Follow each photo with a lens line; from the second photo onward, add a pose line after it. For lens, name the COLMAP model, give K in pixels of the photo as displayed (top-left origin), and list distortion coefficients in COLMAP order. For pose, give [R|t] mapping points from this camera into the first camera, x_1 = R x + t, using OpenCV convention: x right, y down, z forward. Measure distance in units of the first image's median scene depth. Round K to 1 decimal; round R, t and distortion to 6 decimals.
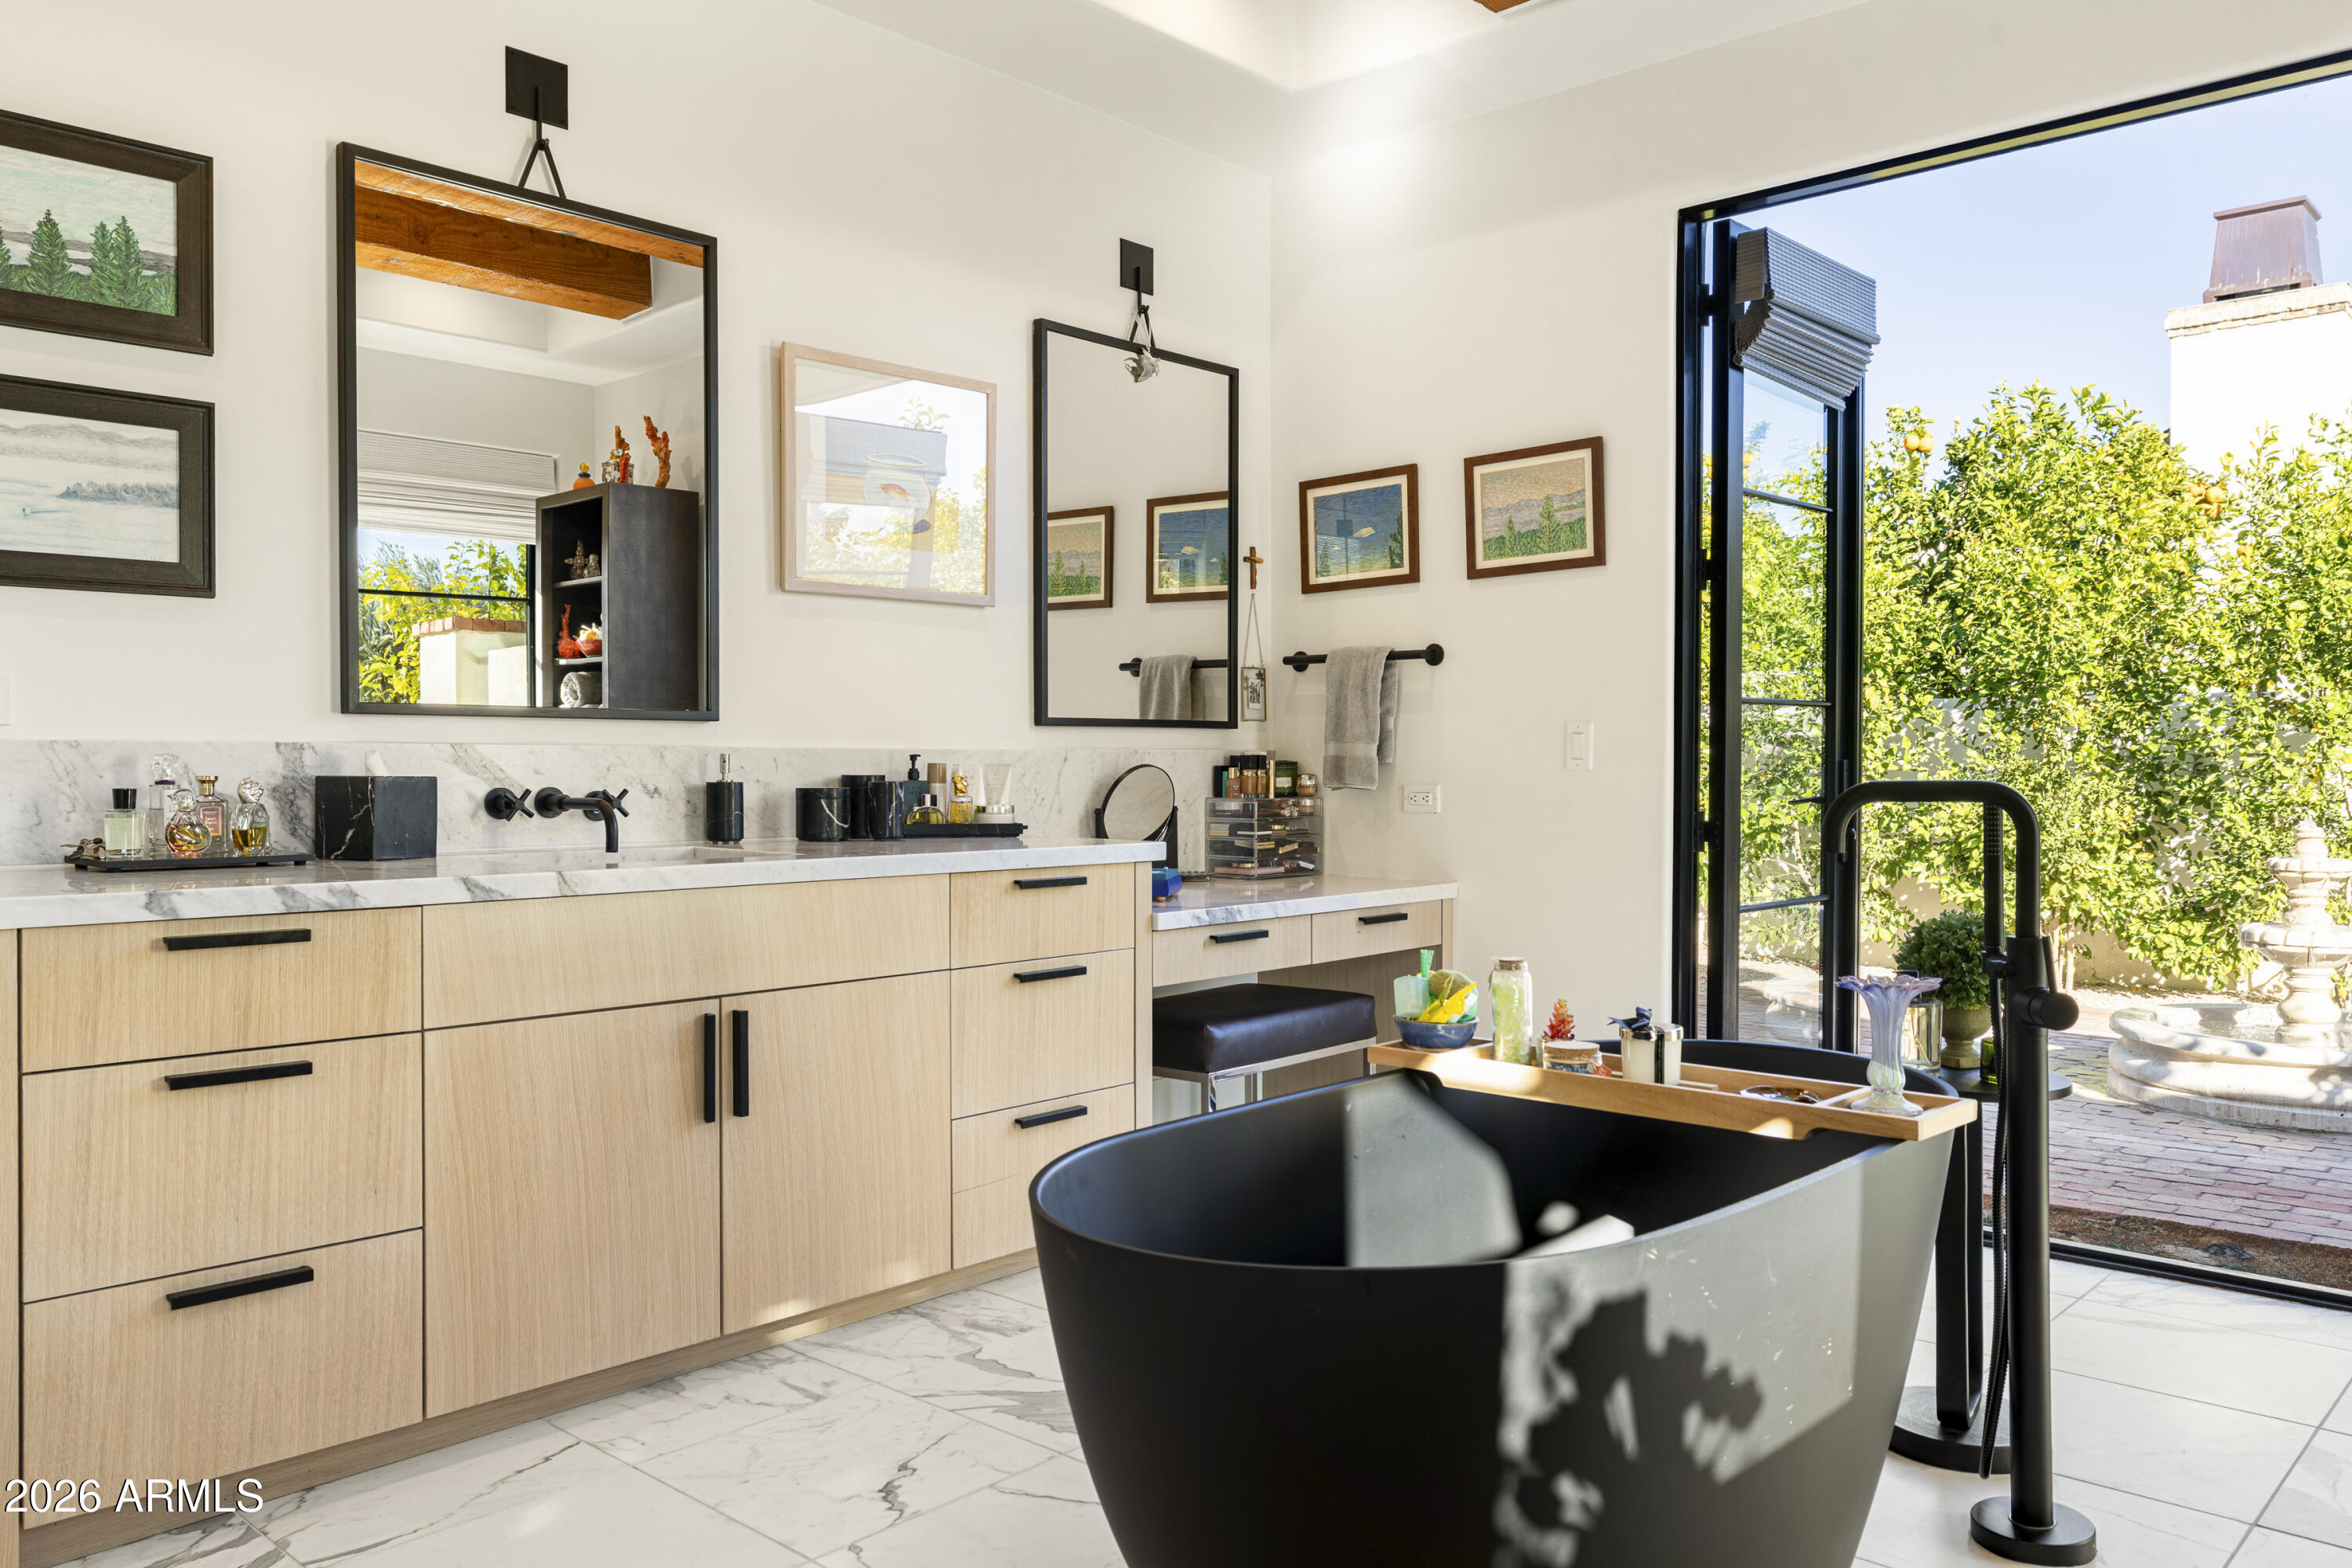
lens RADIAL K [[1715.8, 0, 1169.3], [0, 1715.8, 801.7], [0, 0, 1]] dist [0.011884, 0.004342]
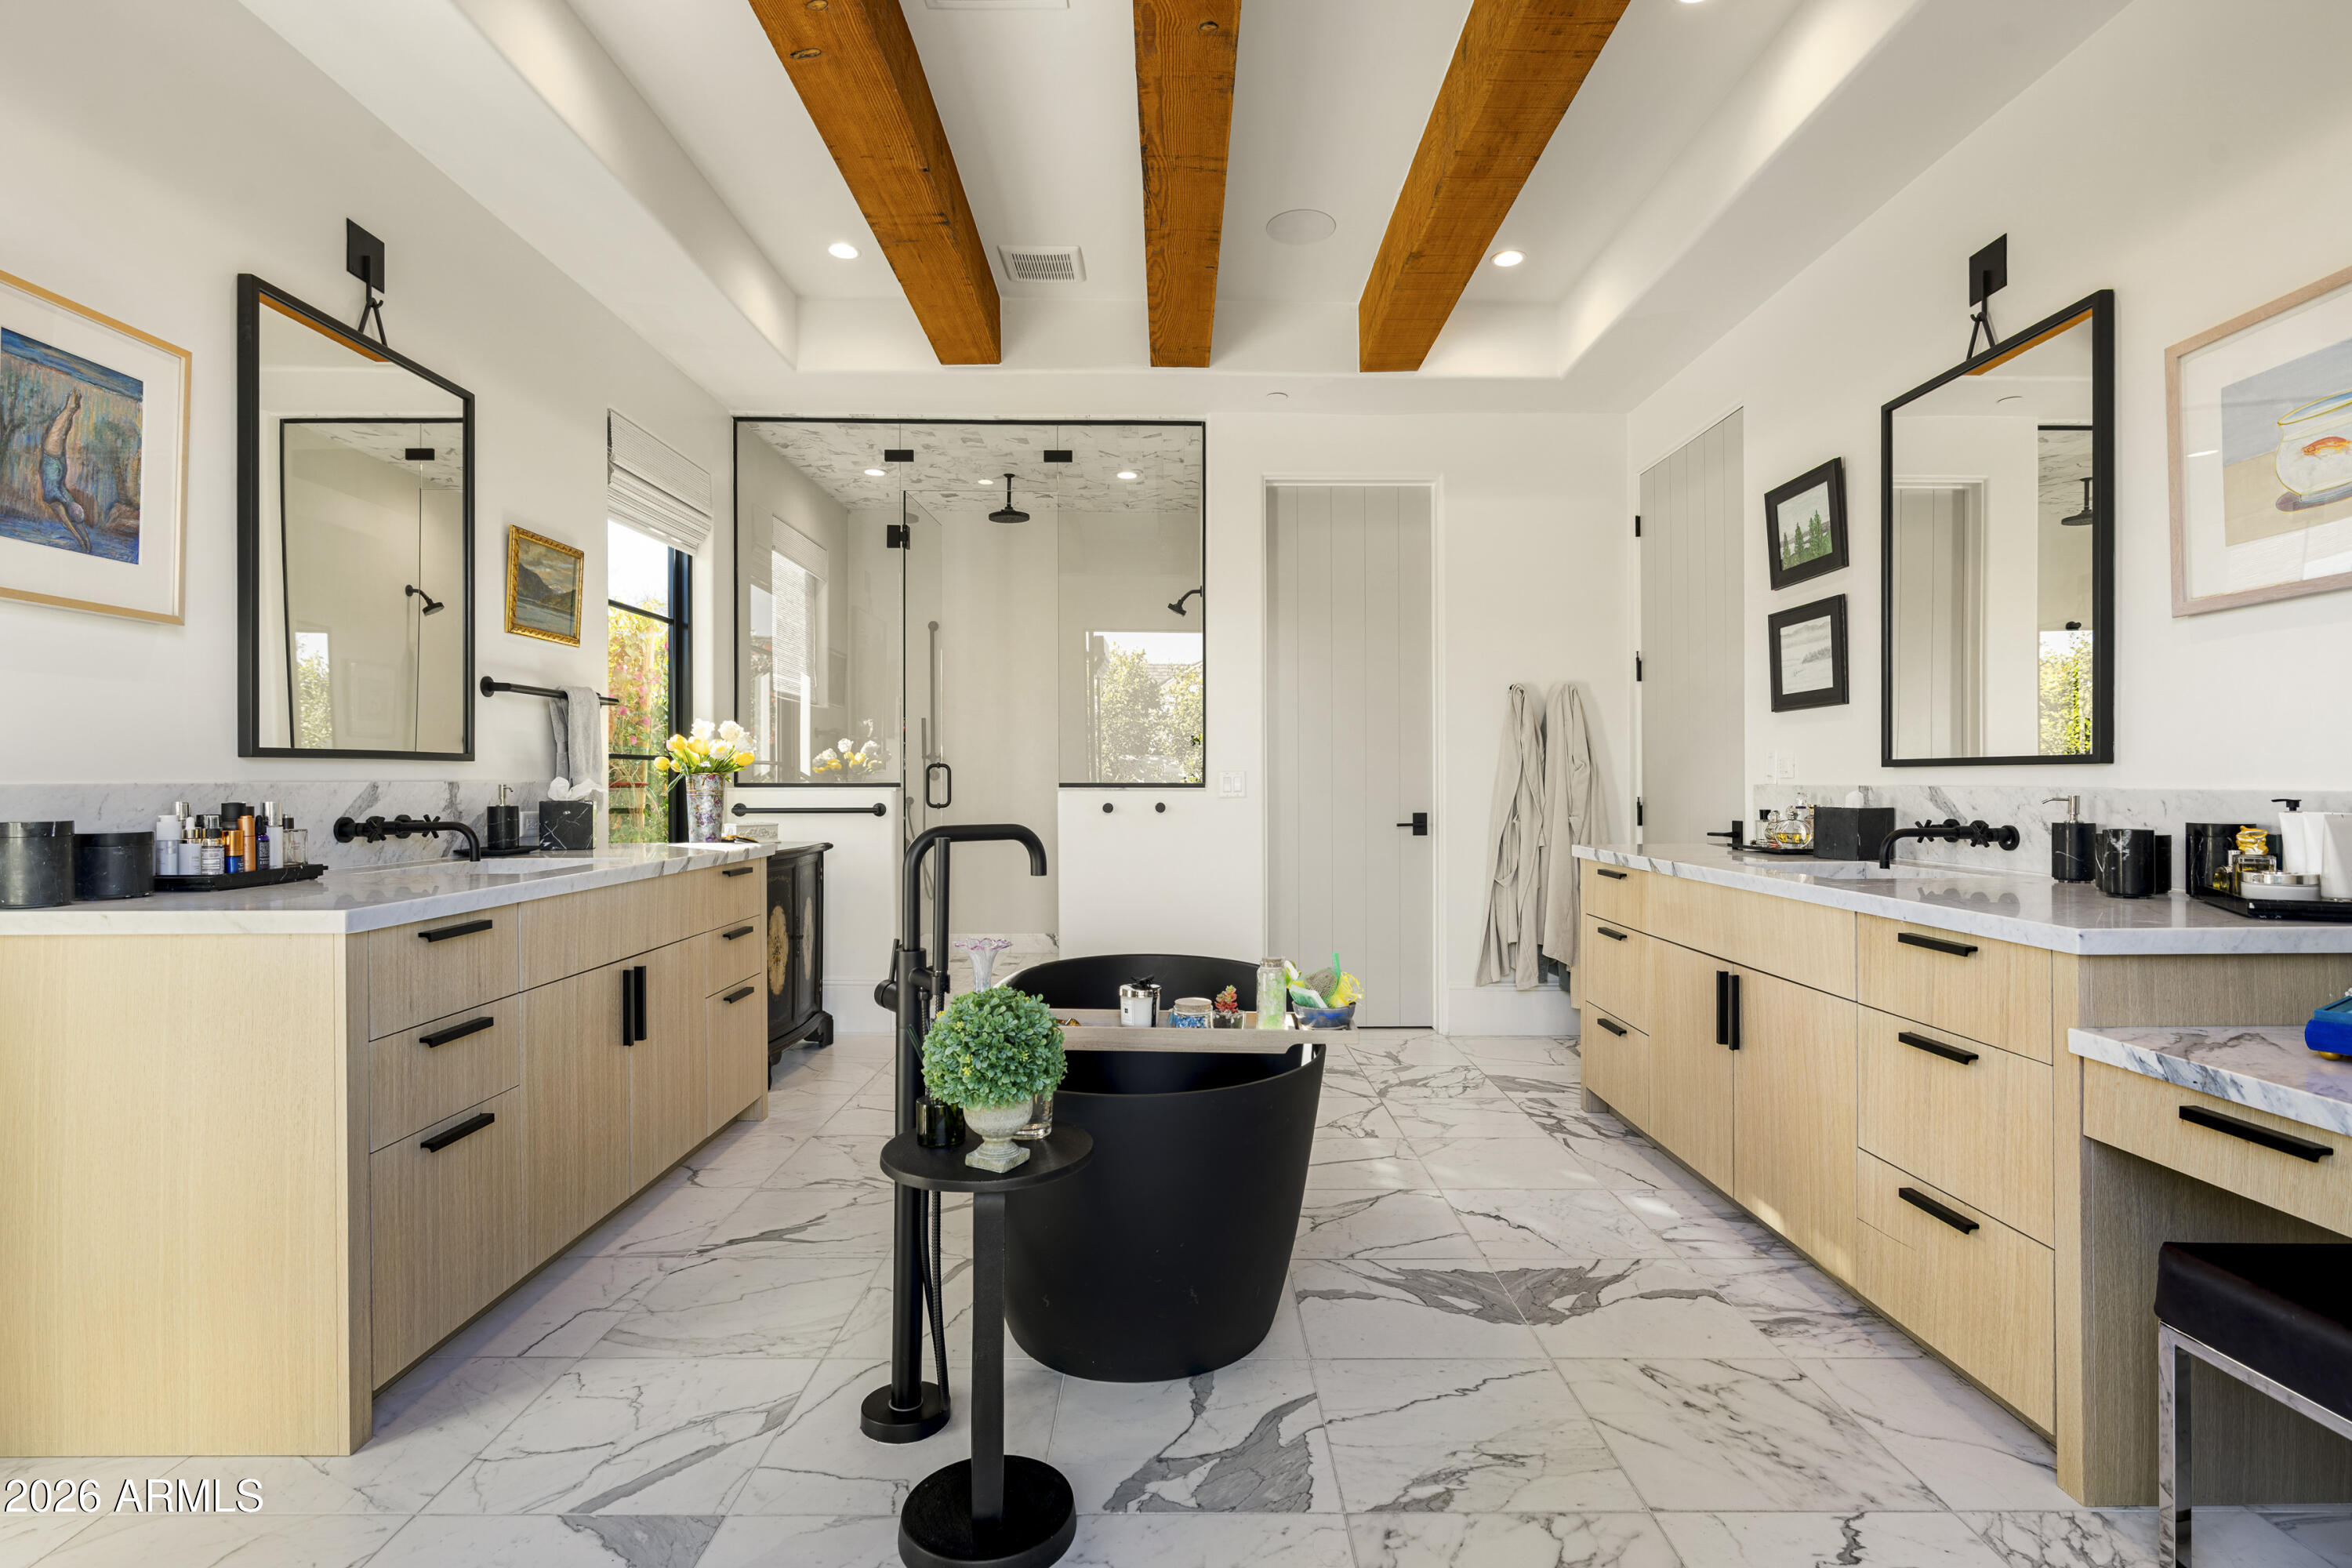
lens RADIAL K [[1191.3, 0, 1176.0], [0, 1191.3, 784.0], [0, 0, 1]] dist [-0.001664, -0.000291]
pose [[-0.738035, 0.003774, -0.674752, 0.463161], [-0.013932, 0.999686, 0.020830, -0.031435], [0.674618, 0.024774, -0.737751, 0.863989]]
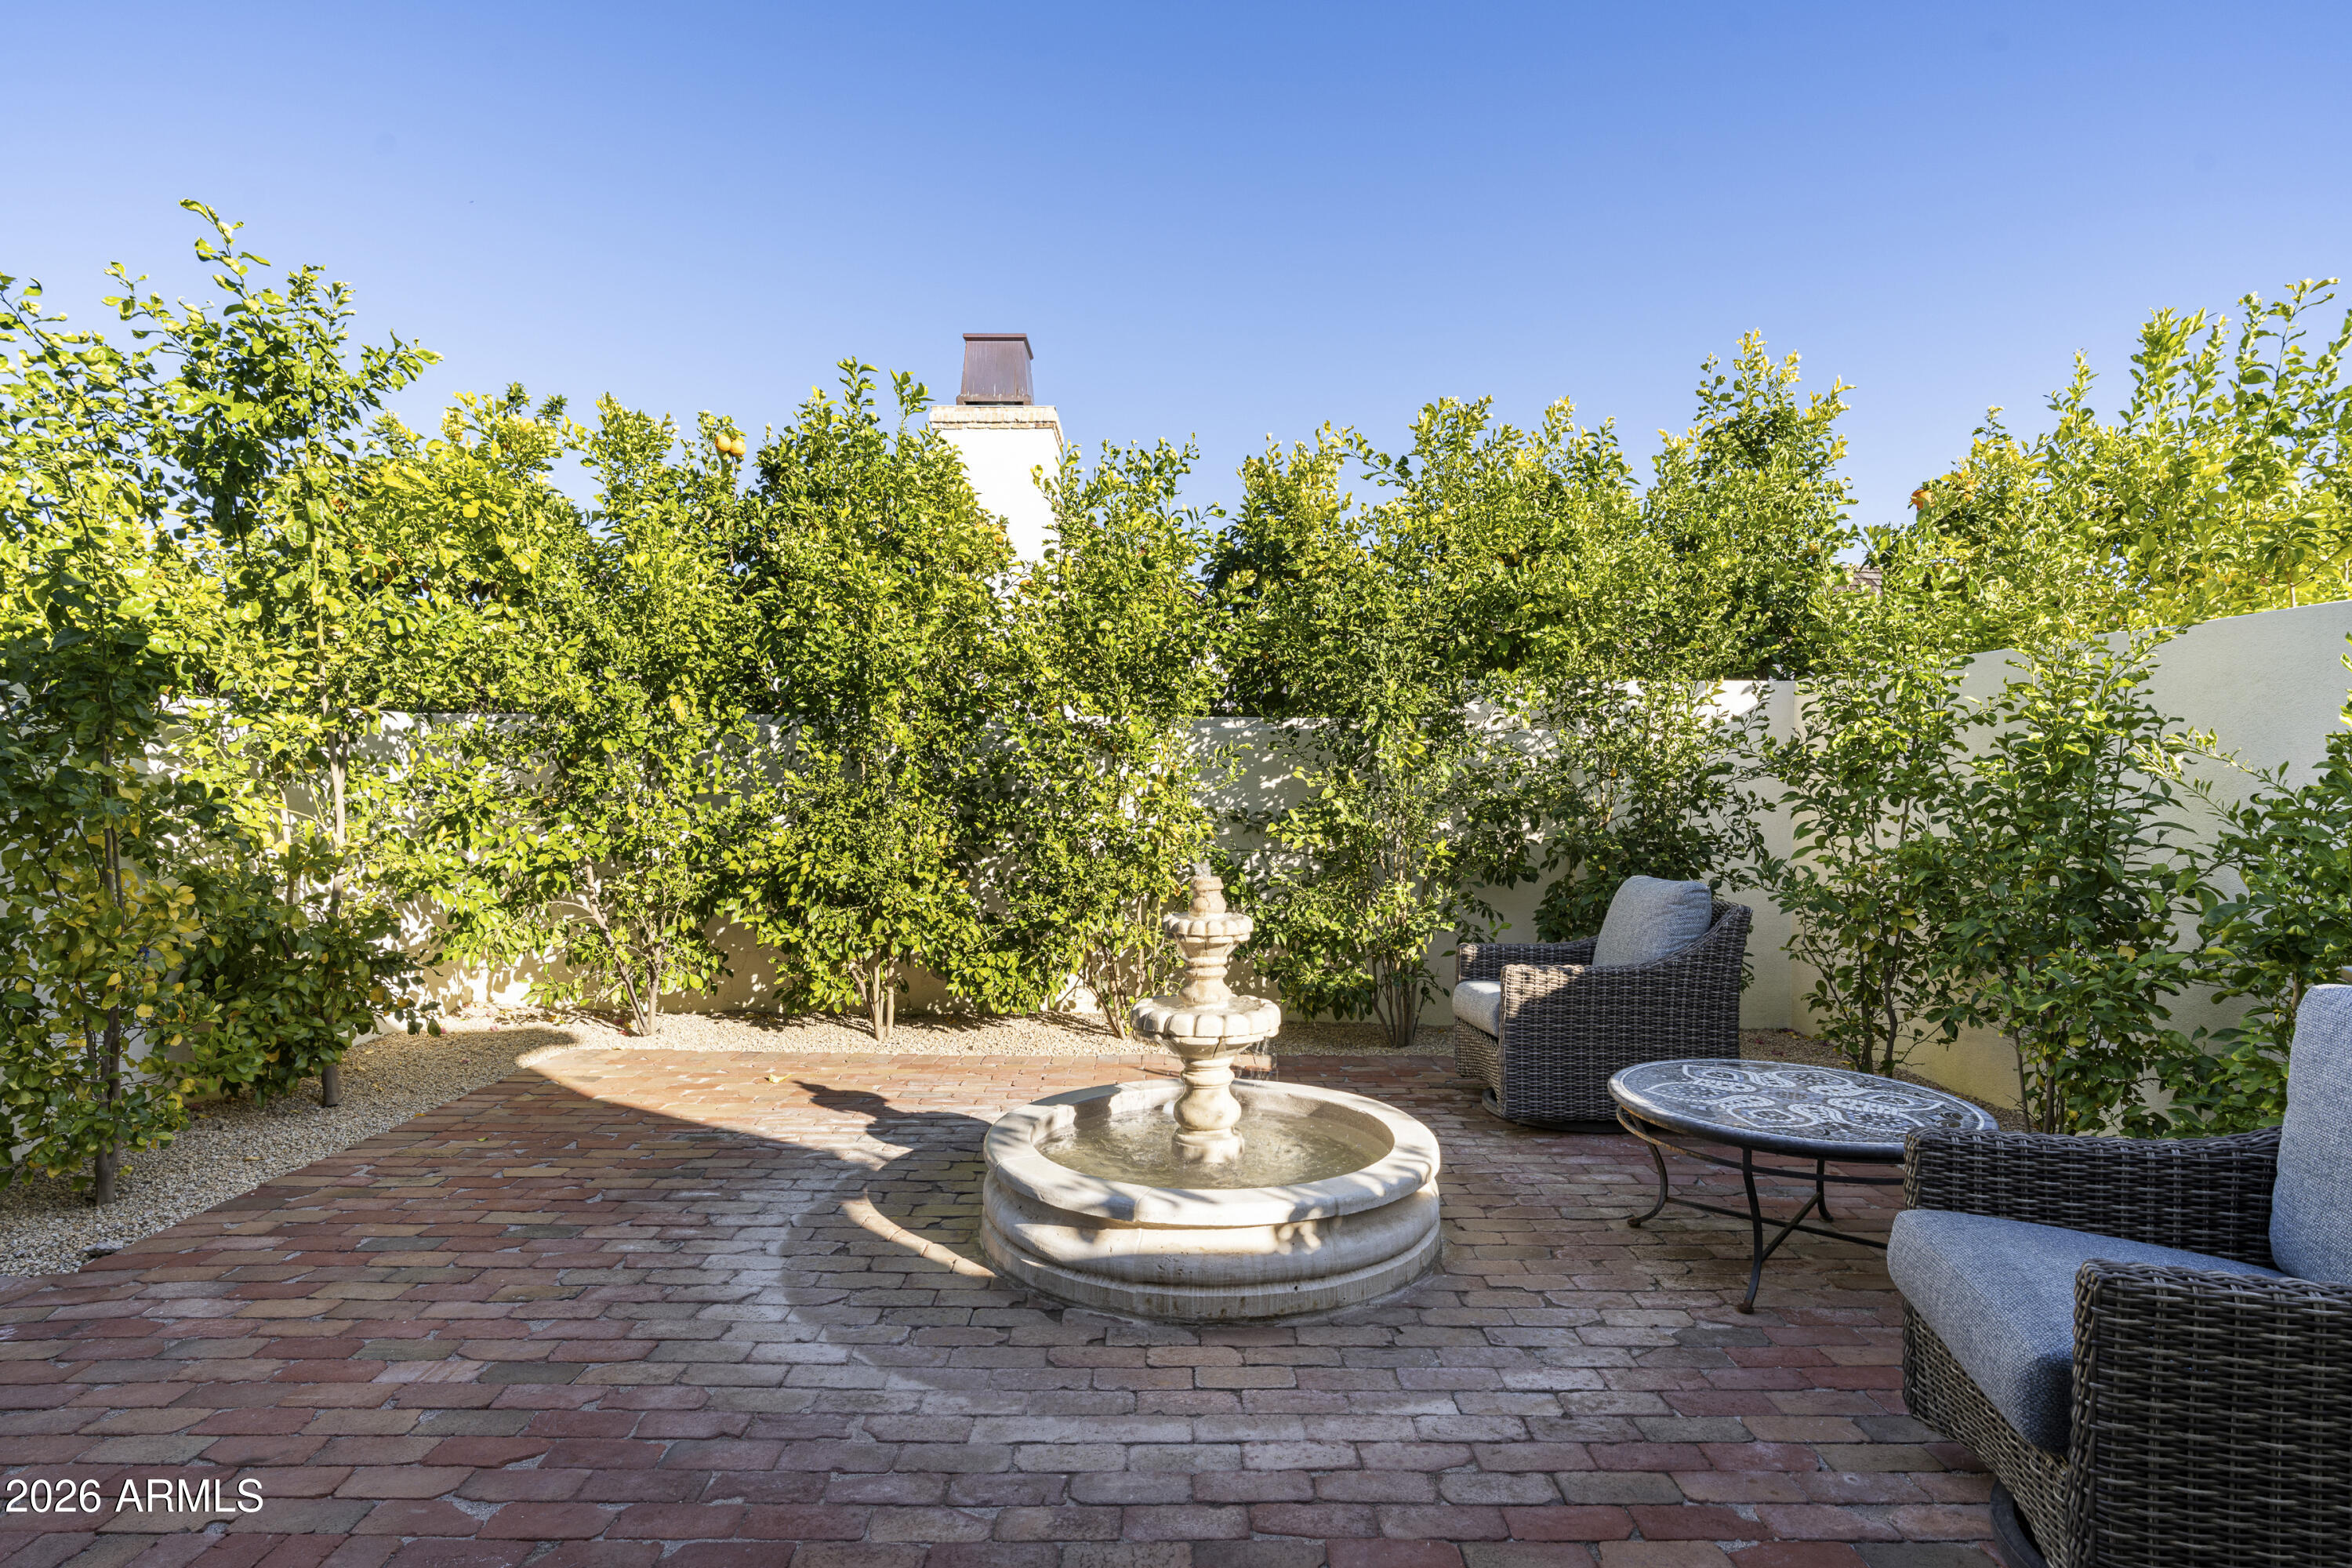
lens RADIAL K [[1260.6, 0, 1176.0], [0, 1260.6, 784.0], [0, 0, 1]] dist [-0.004463, -0.000154]
pose [[0.735231, 0.000099, 0.677817, 0.335124], [0.010996, 0.999867, -0.012073, -0.025626], [-0.677728, 0.016330, 0.735131, 0.751344]]
